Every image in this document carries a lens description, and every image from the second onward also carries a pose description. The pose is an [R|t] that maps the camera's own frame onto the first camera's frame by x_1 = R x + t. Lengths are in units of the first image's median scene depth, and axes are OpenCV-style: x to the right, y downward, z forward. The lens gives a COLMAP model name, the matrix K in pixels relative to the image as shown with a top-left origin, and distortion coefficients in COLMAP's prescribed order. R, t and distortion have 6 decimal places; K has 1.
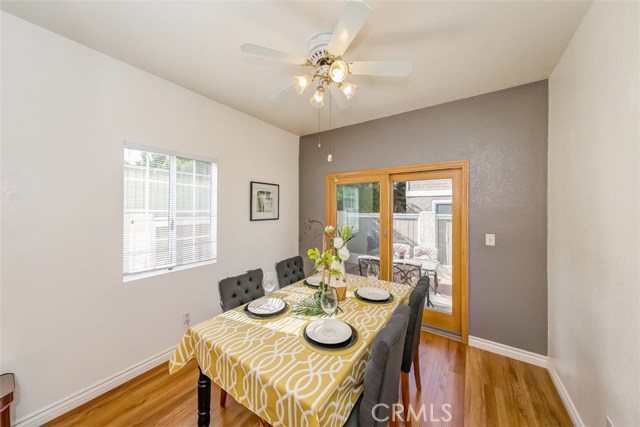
lens RADIAL K [[226.3, 0, 288.9], [0, 226.3, 206.5], [0, 0, 1]] dist [0.001335, -0.000838]
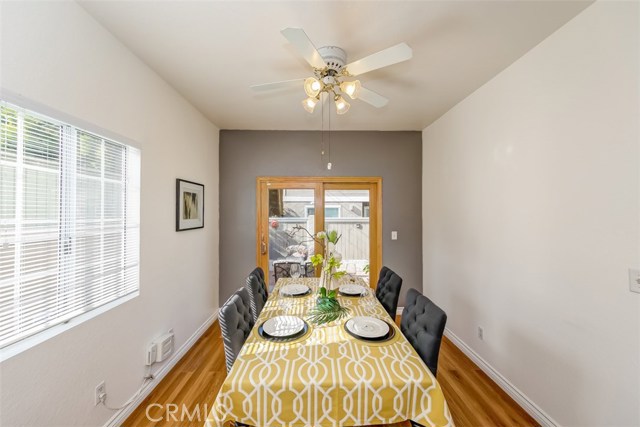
lens RADIAL K [[236.6, 0, 315.9], [0, 236.6, 212.7], [0, 0, 1]] dist [0.002127, -0.000585]
pose [[0.787071, -0.004326, 0.616847, -0.389214], [-0.002037, 0.999952, 0.009612, -0.008612], [-0.616859, -0.008822, 0.787024, 0.133908]]
